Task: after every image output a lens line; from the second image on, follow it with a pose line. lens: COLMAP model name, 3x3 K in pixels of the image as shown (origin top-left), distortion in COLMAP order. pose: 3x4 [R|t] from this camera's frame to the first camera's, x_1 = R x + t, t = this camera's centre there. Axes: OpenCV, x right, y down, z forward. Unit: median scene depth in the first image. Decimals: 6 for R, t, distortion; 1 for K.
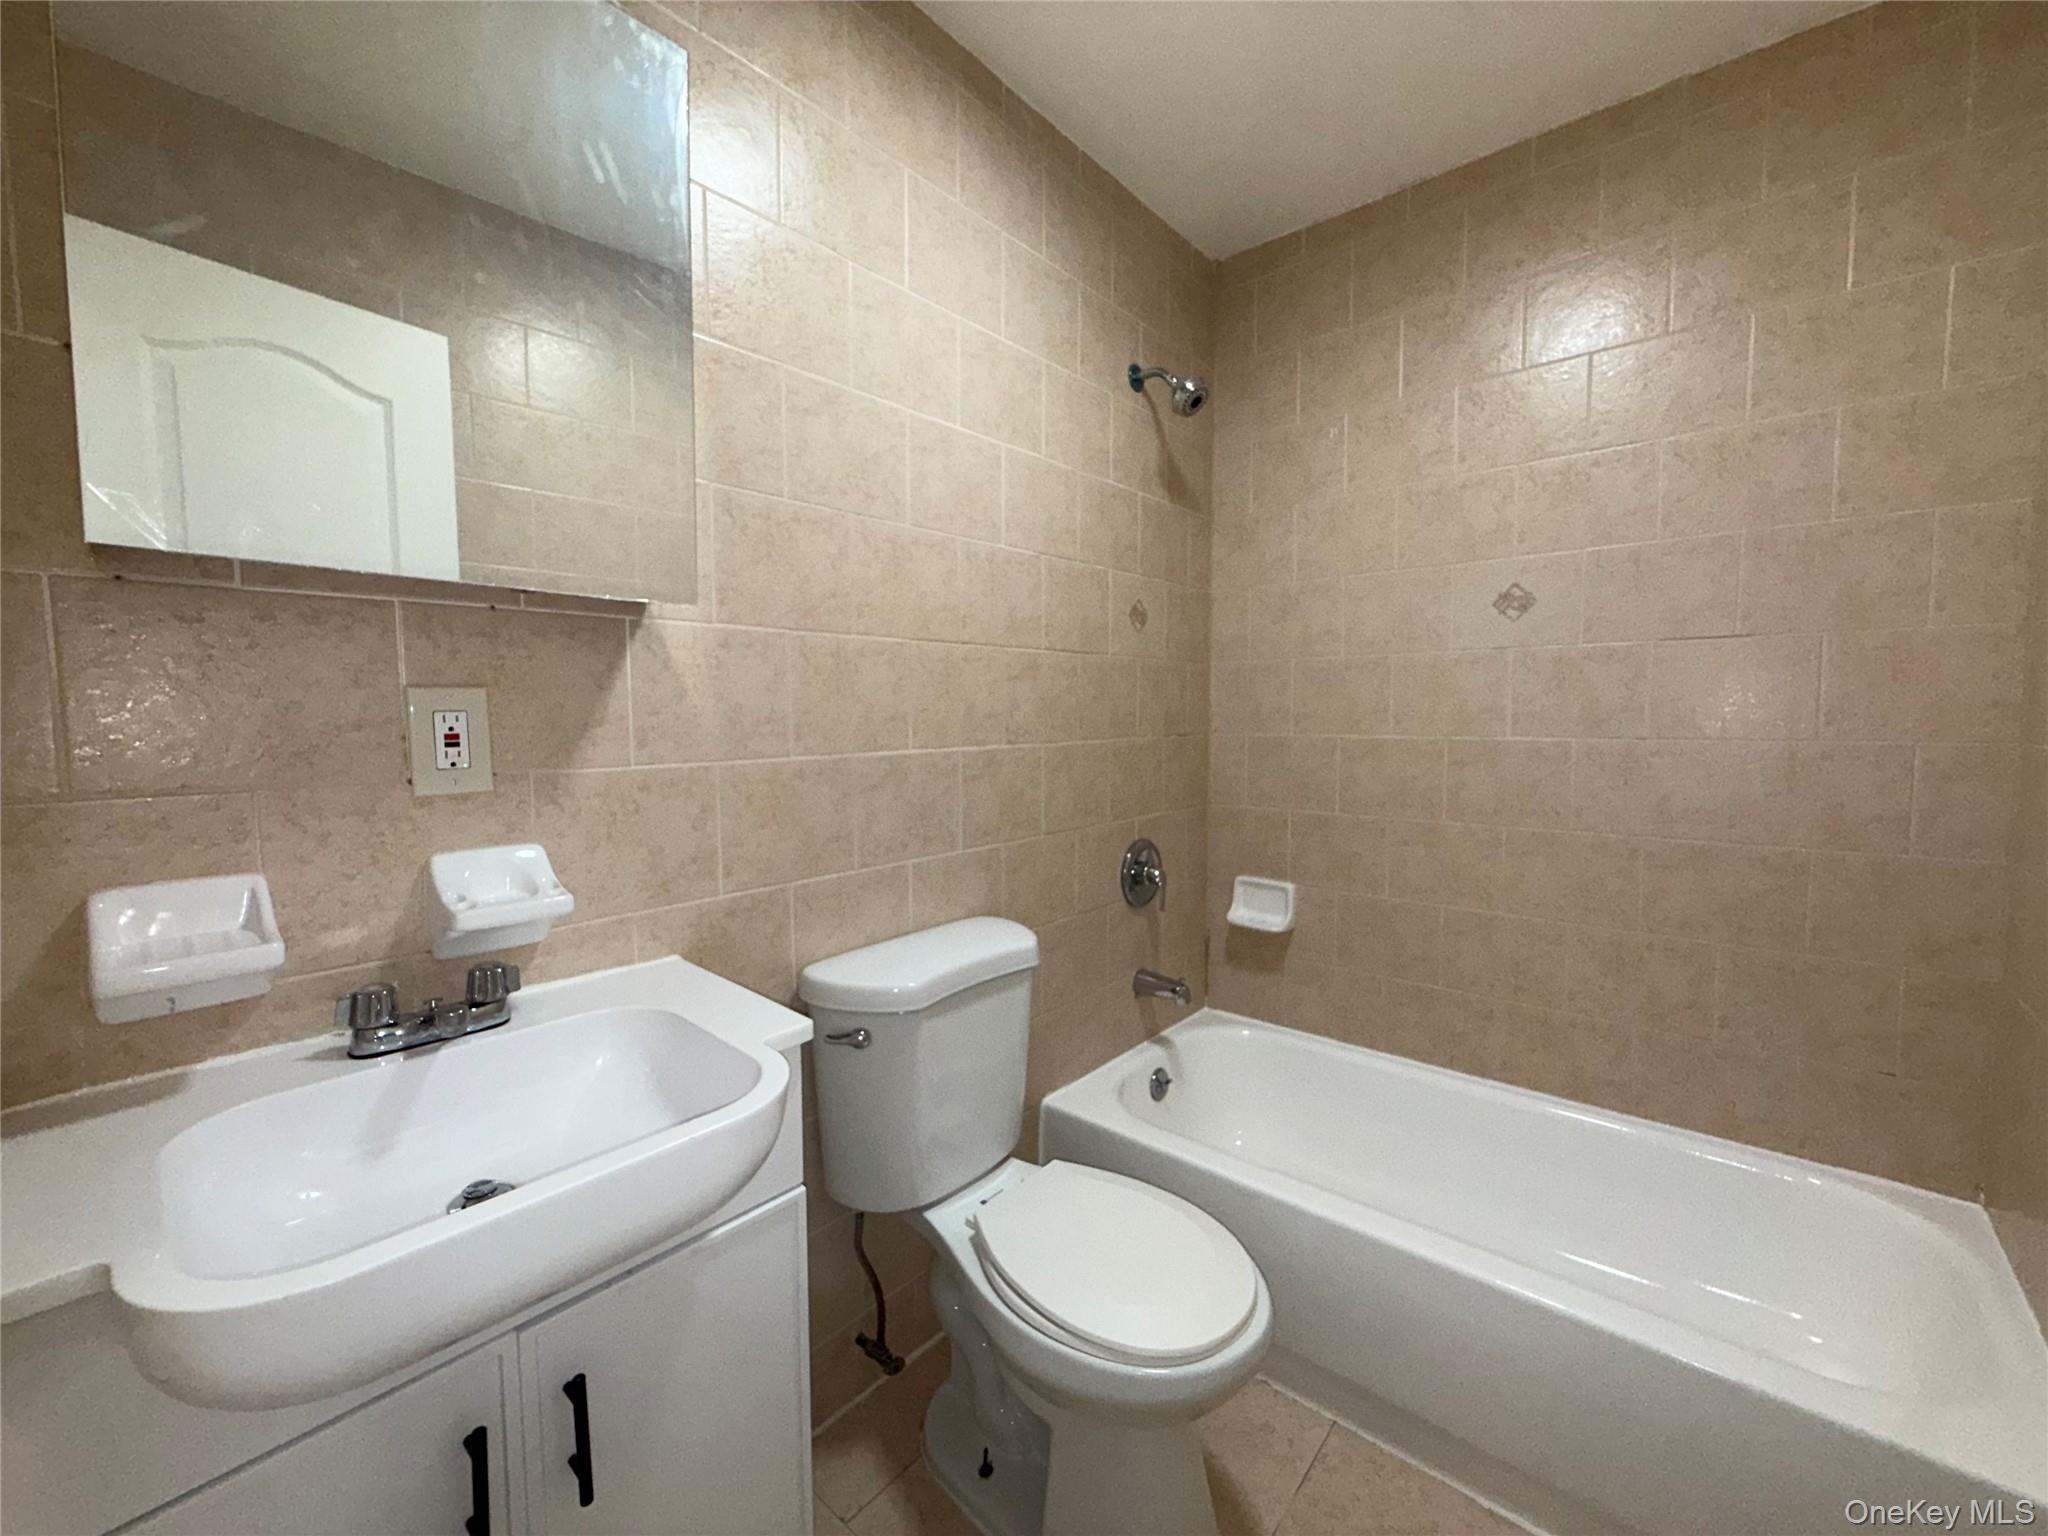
lens RADIAL K [[818.4, 0, 1018.6], [0, 818.4, 766.9], [0, 0, 1]] dist [-0.000573, 0.000201]
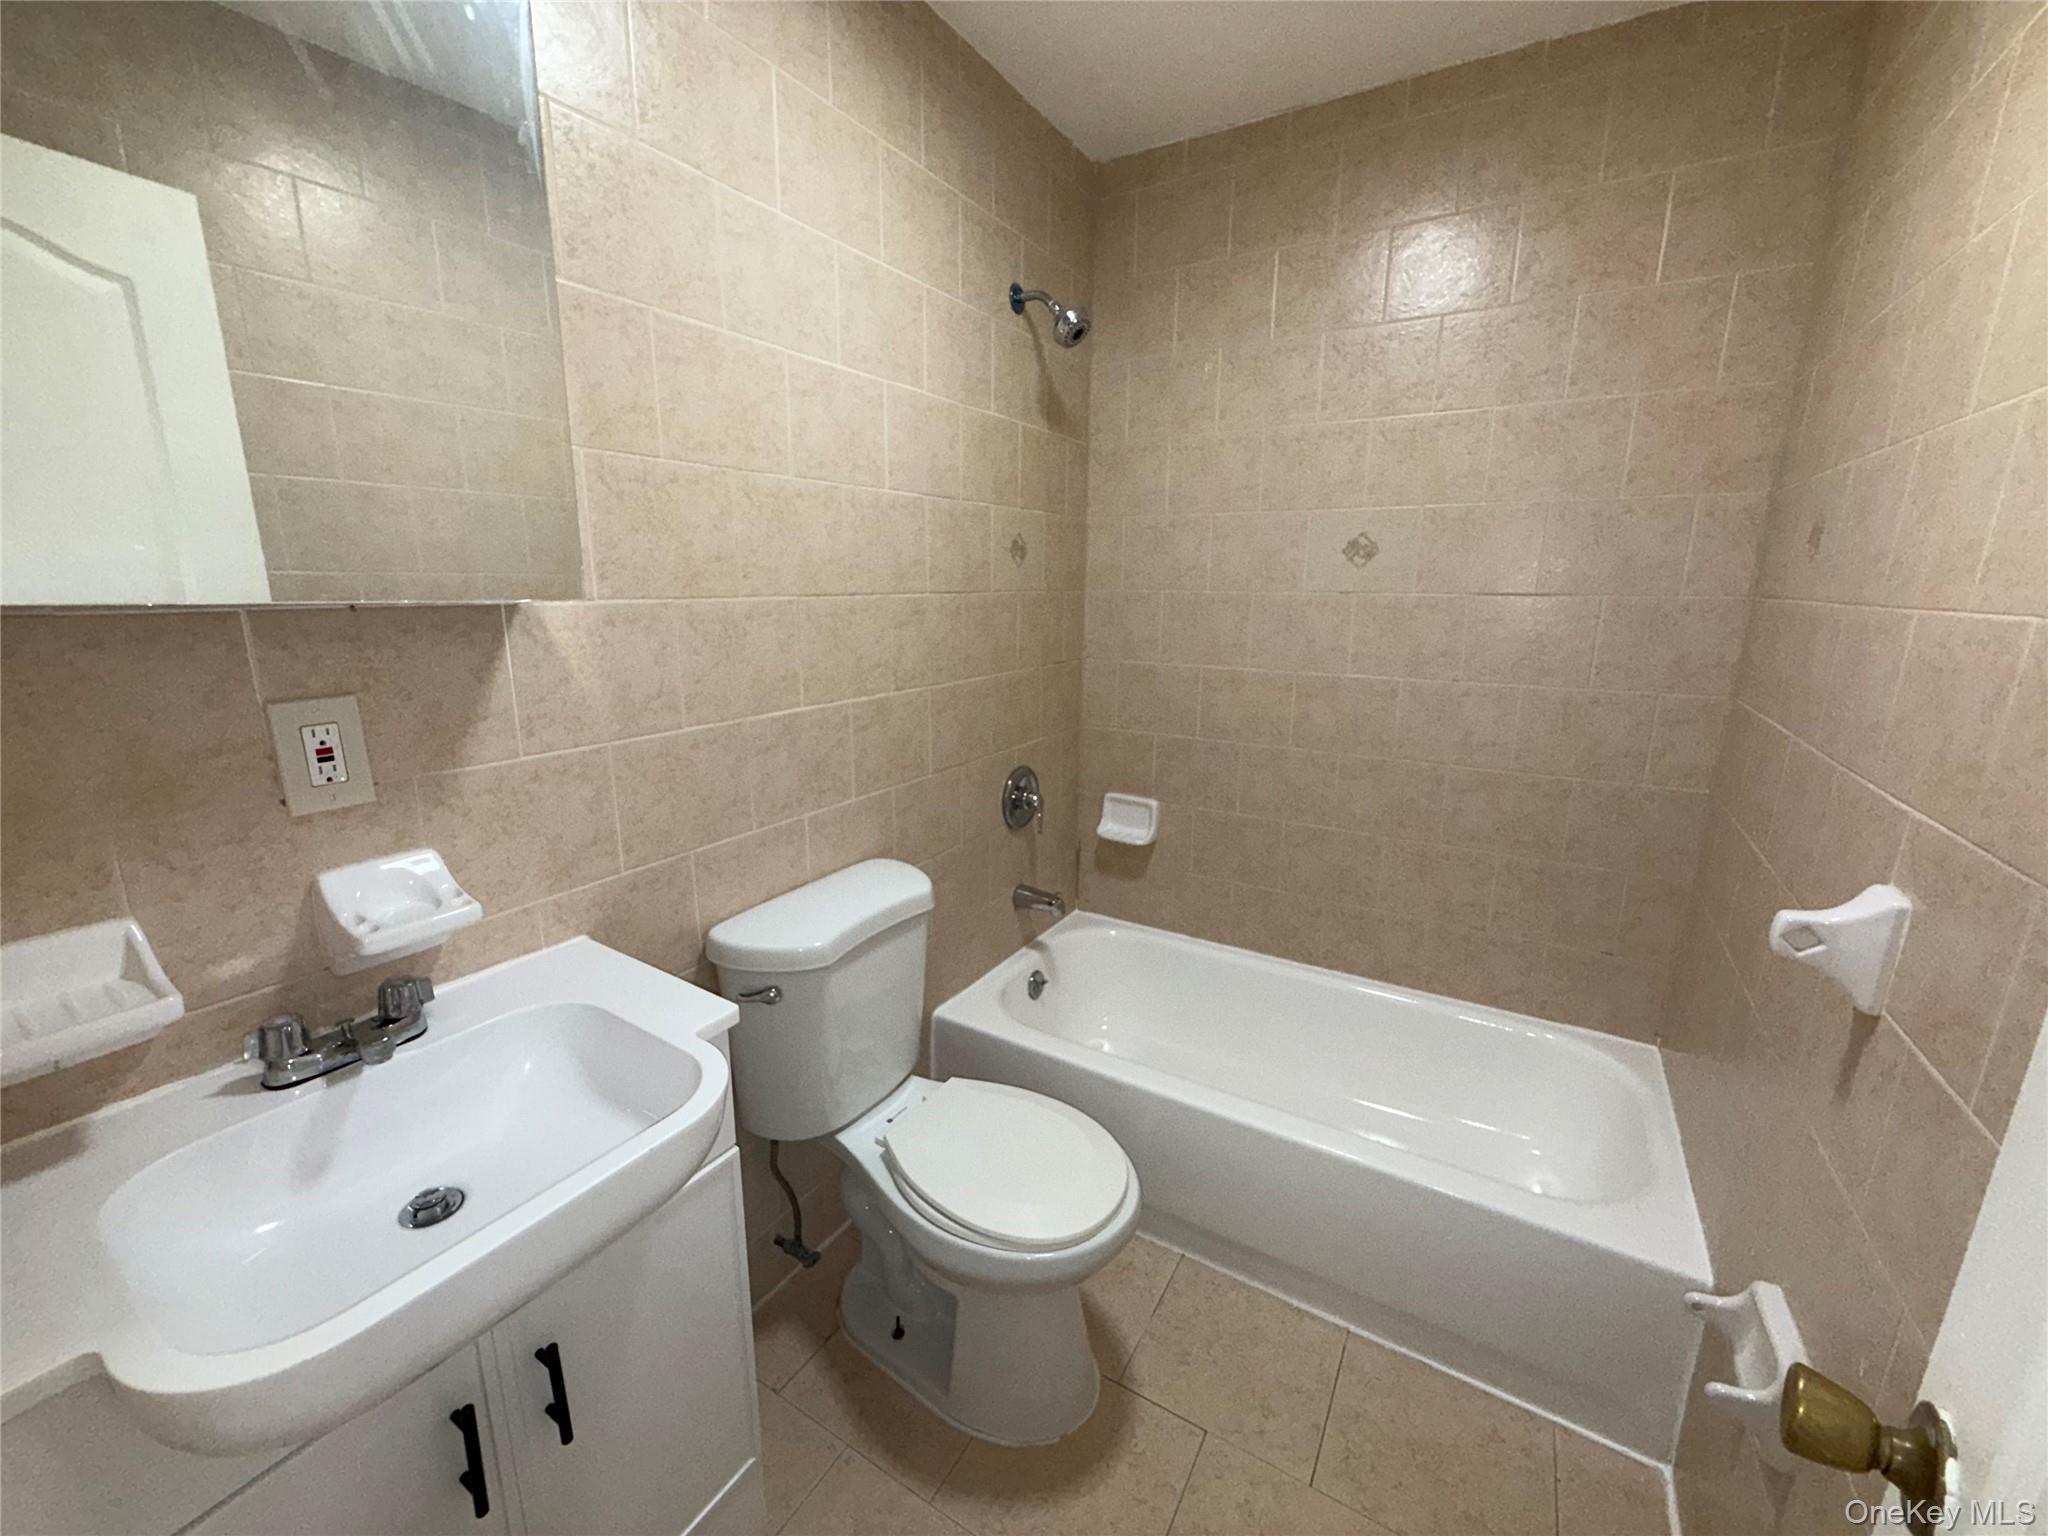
lens RADIAL K [[817.8, 0, 1018.4], [0, 817.8, 766.9], [0, 0, 1]] dist [-0.000395, 0.000202]
pose [[0.985938, -0.025188, 0.165201, -0.039410], [-0.000994, 0.987674, 0.156521, -0.111086], [-0.167107, -0.154484, 0.973761, -0.036914]]
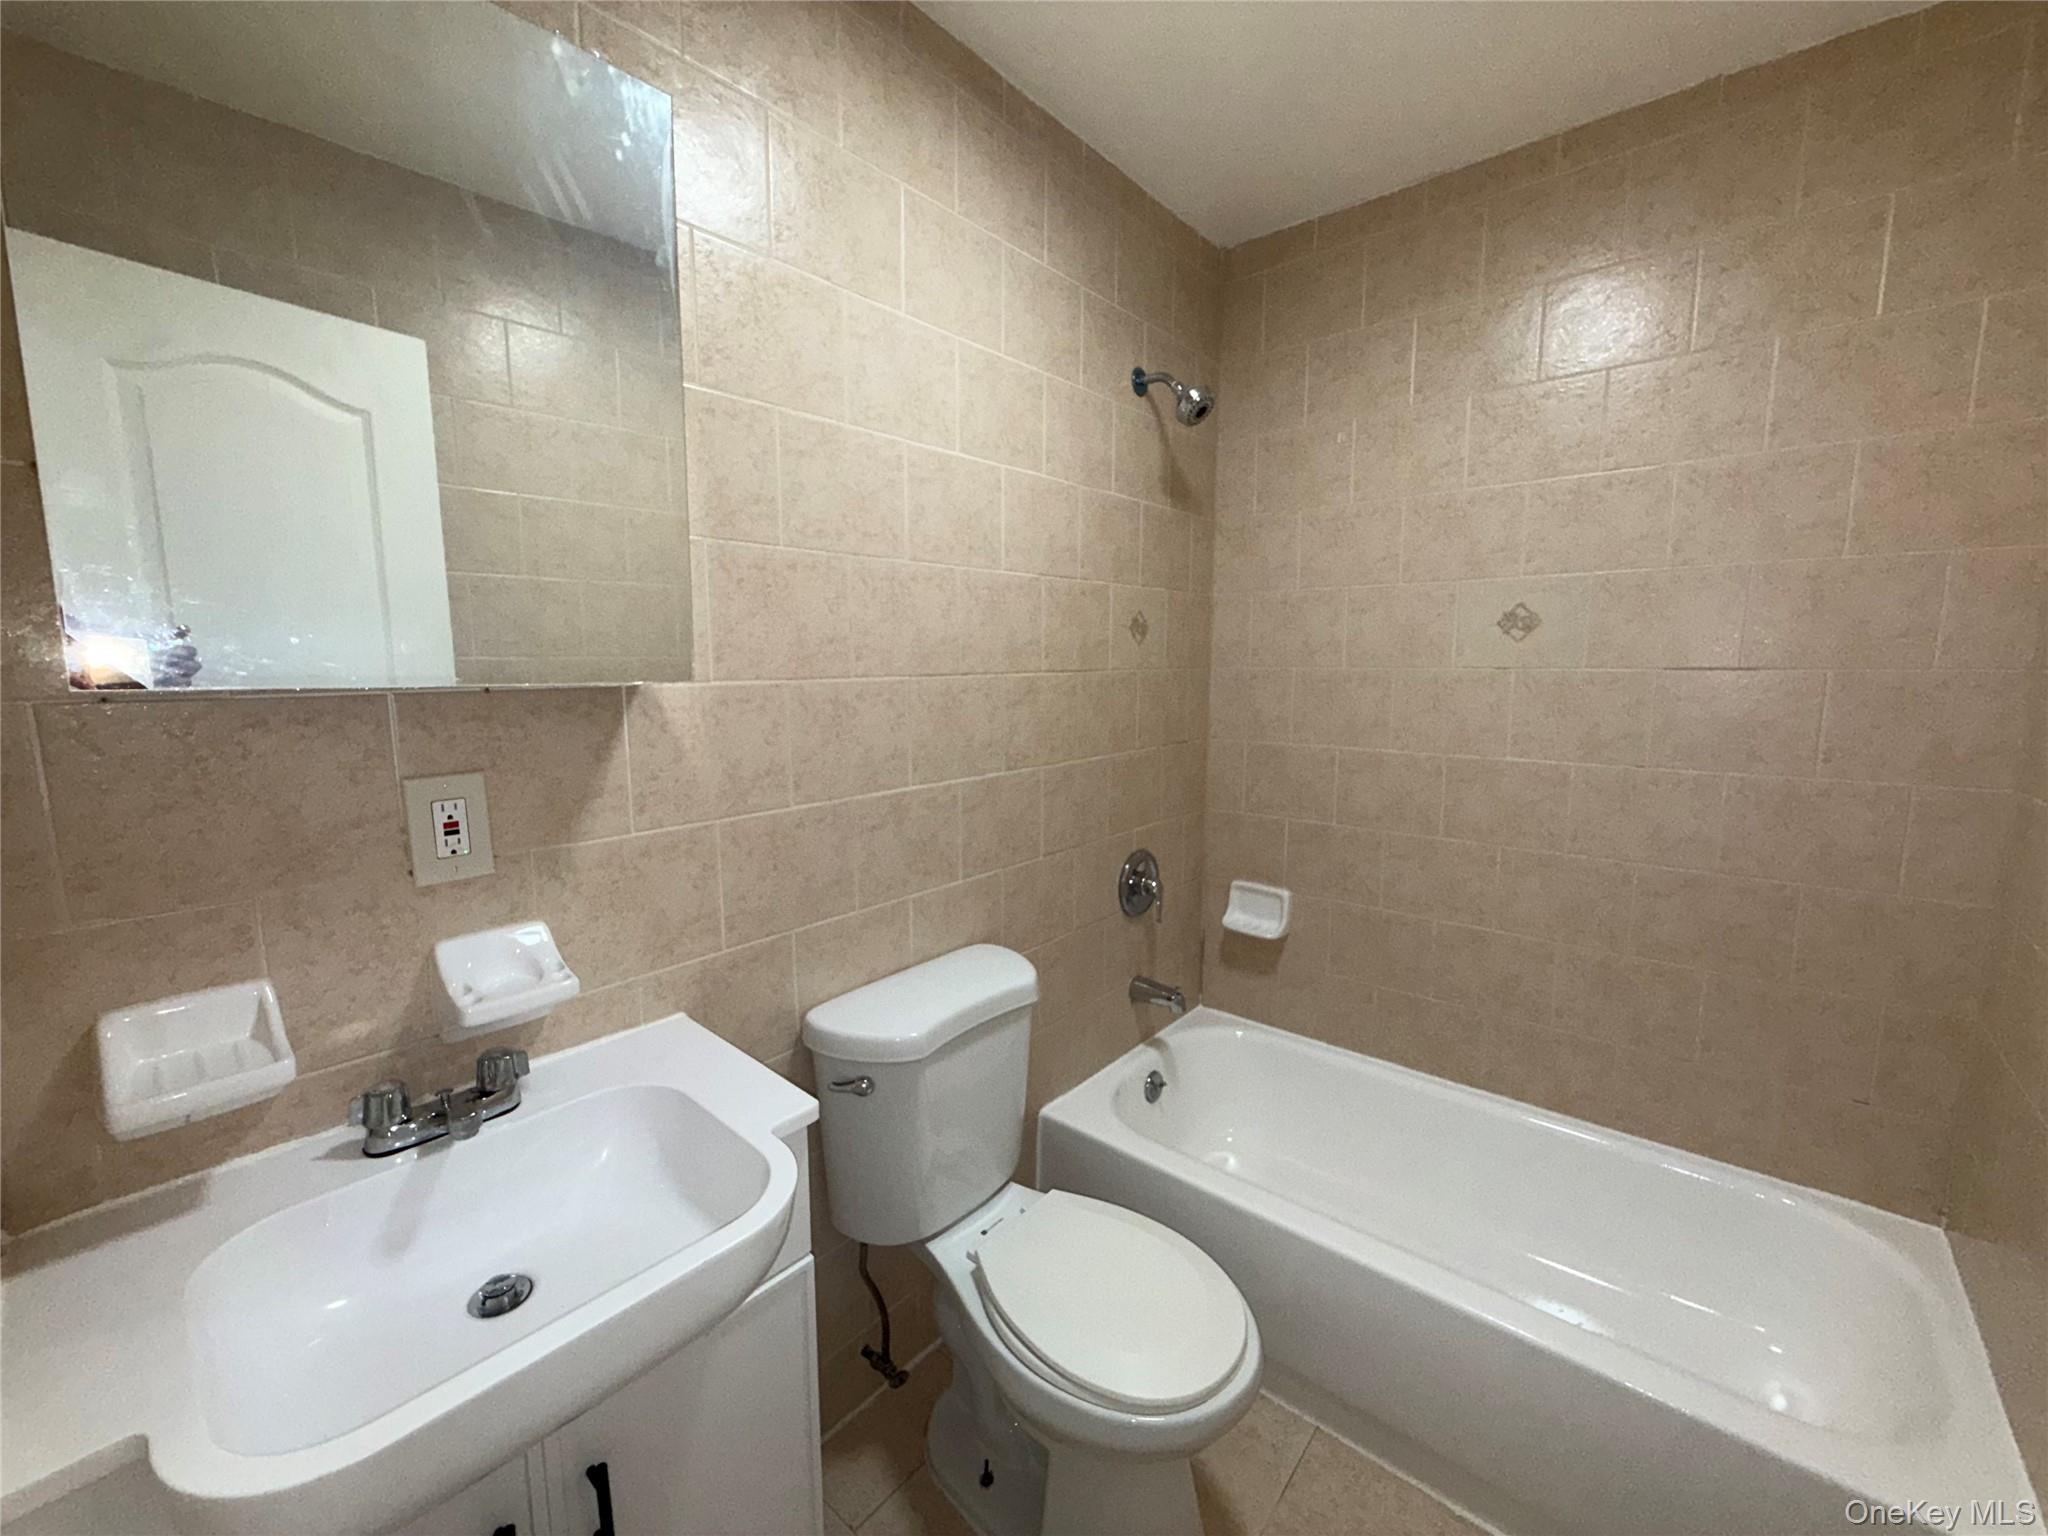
lens RADIAL K [[818.4, 0, 1018.6], [0, 818.4, 766.9], [0, 0, 1]] dist [-0.000573, 0.000201]
pose [[0.999982, 0.002227, 0.005660, -0.005907], [-0.002590, 0.997883, 0.064983, -0.115154], [-0.005503, -0.064997, 0.997870, 0.005756]]
